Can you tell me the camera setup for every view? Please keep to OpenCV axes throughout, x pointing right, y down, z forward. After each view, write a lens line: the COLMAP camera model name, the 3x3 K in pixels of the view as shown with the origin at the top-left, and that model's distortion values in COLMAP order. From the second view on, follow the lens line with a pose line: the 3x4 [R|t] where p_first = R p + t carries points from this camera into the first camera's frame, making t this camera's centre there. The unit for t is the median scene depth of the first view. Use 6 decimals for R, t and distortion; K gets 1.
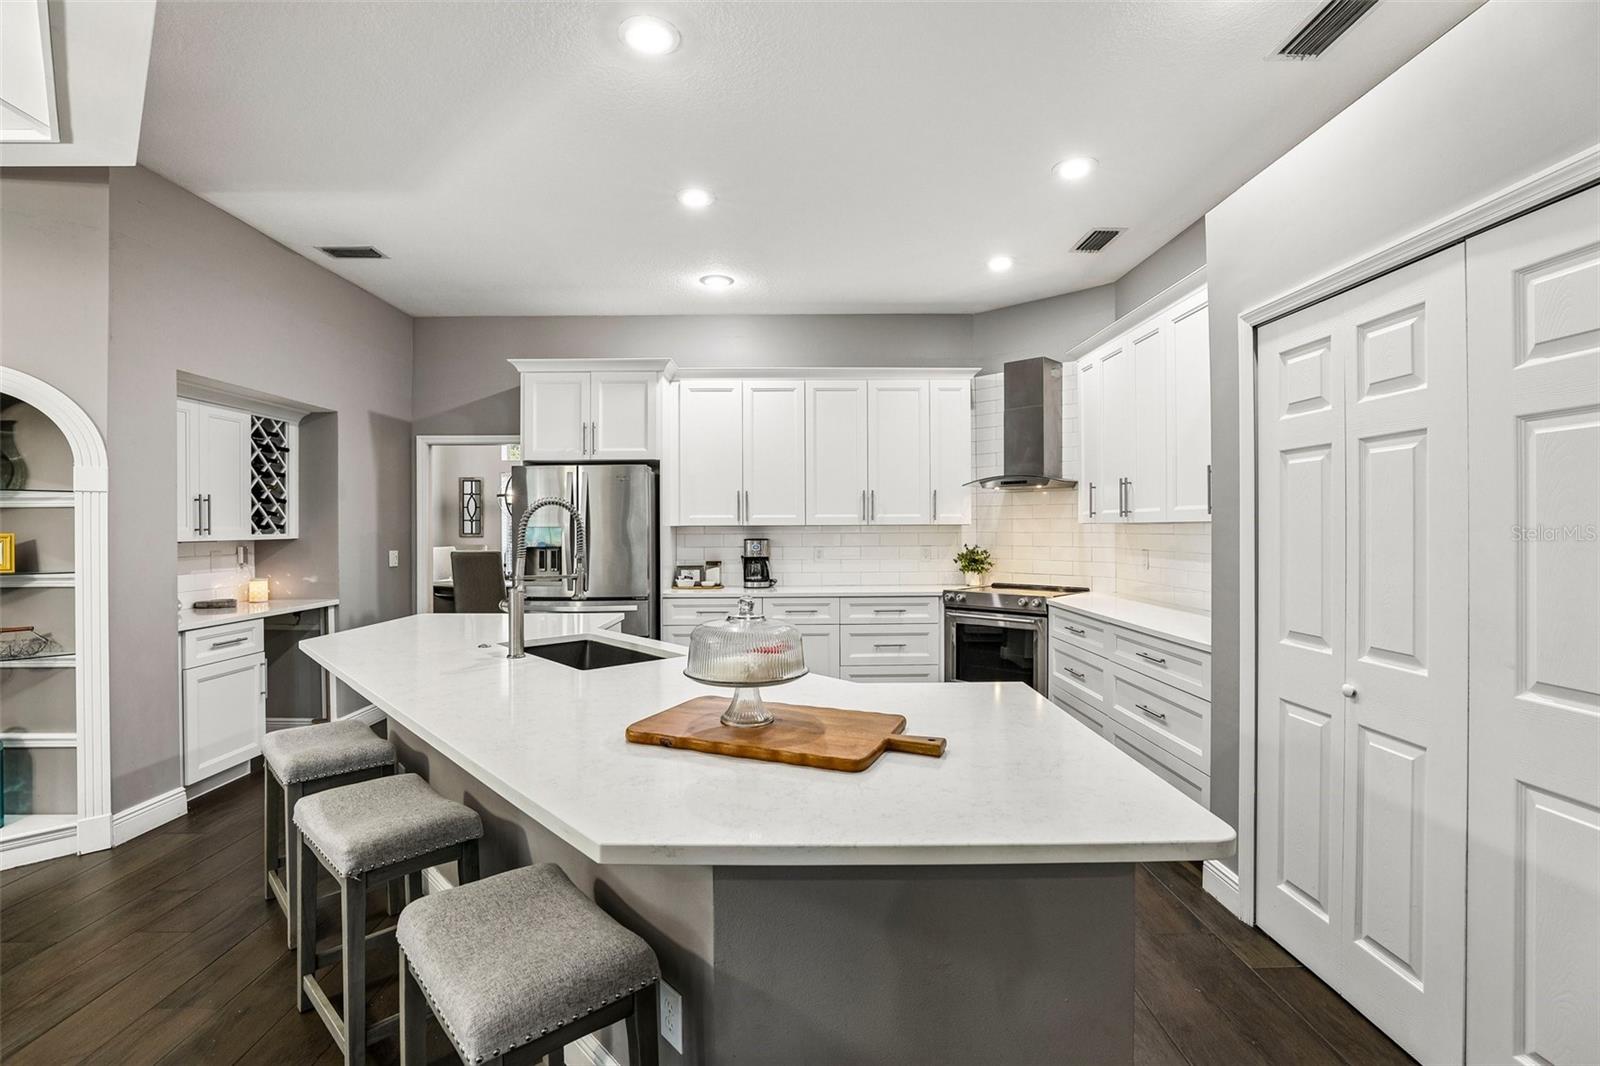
lens RADIAL K [[723.6, 0, 799.0], [0, 723.6, 531.2], [0, 0, 1]] dist [-0.037022, 0.007961]
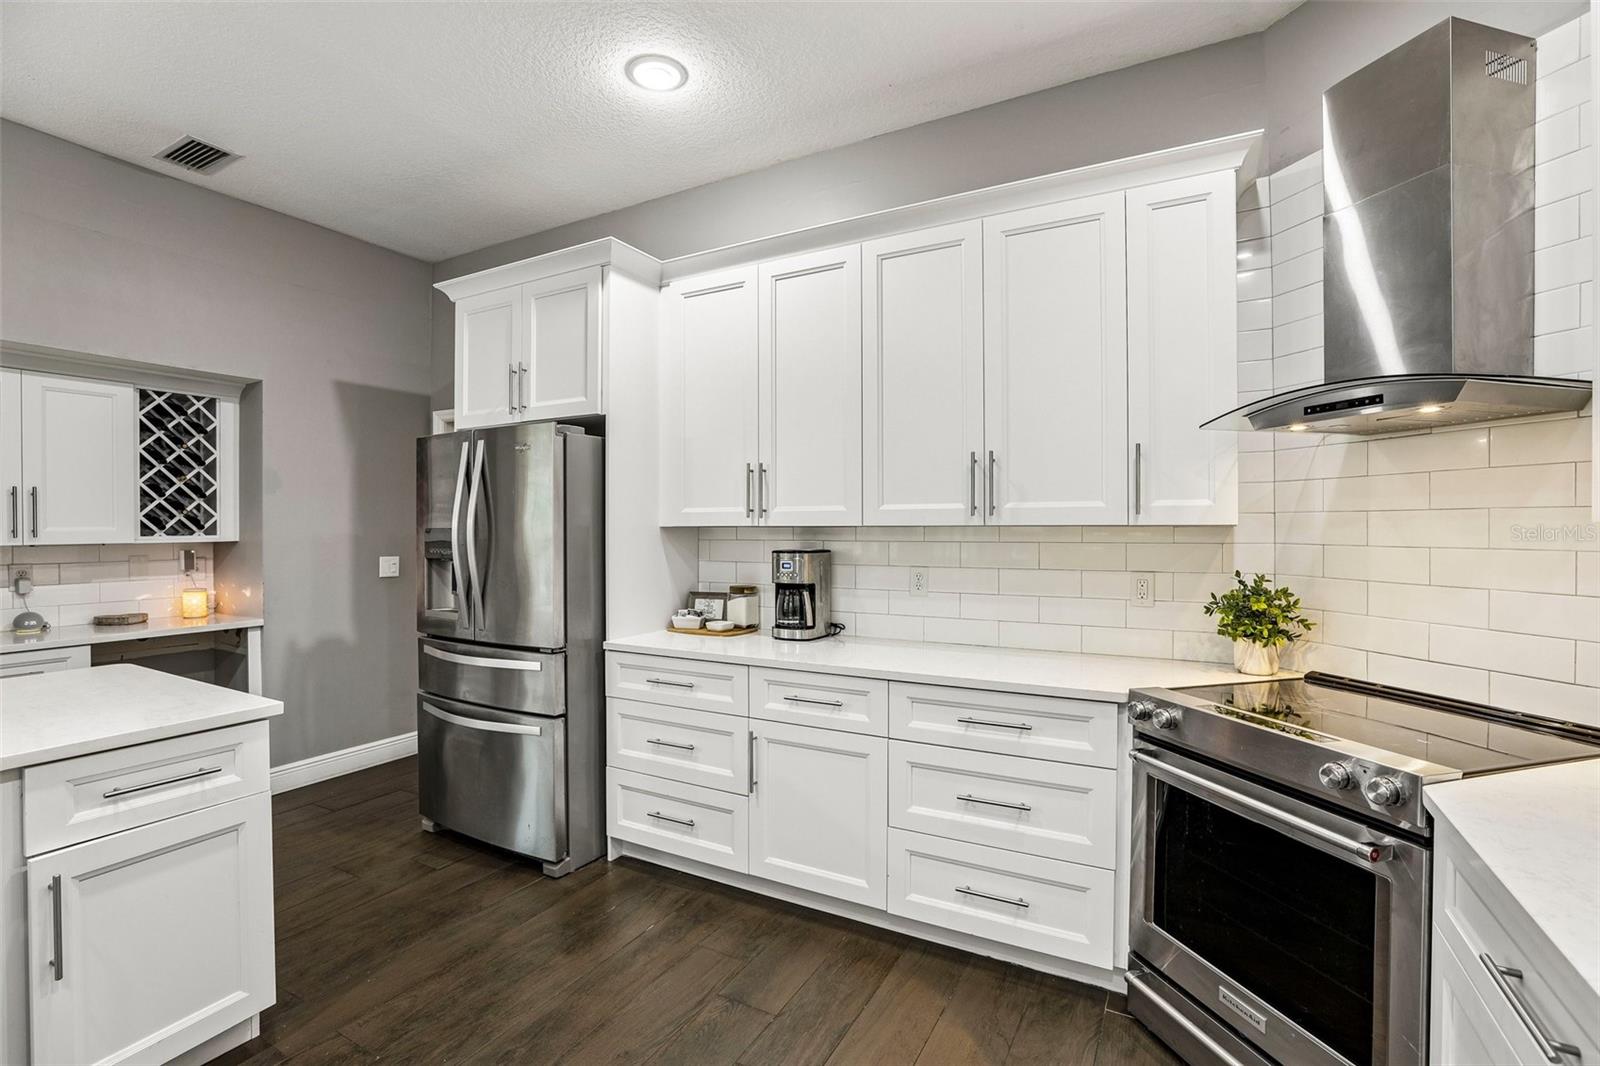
lens RADIAL K [[723.6, 0, 800.3], [0, 723.6, 531.4], [0, 0, 1]] dist [-0.037022, 0.007961]
pose [[0.870332, 0.005565, -0.492434, 0.235907], [-0.004354, 0.999984, 0.003607, -0.006397], [0.492446, -0.000995, 0.870342, 0.566217]]
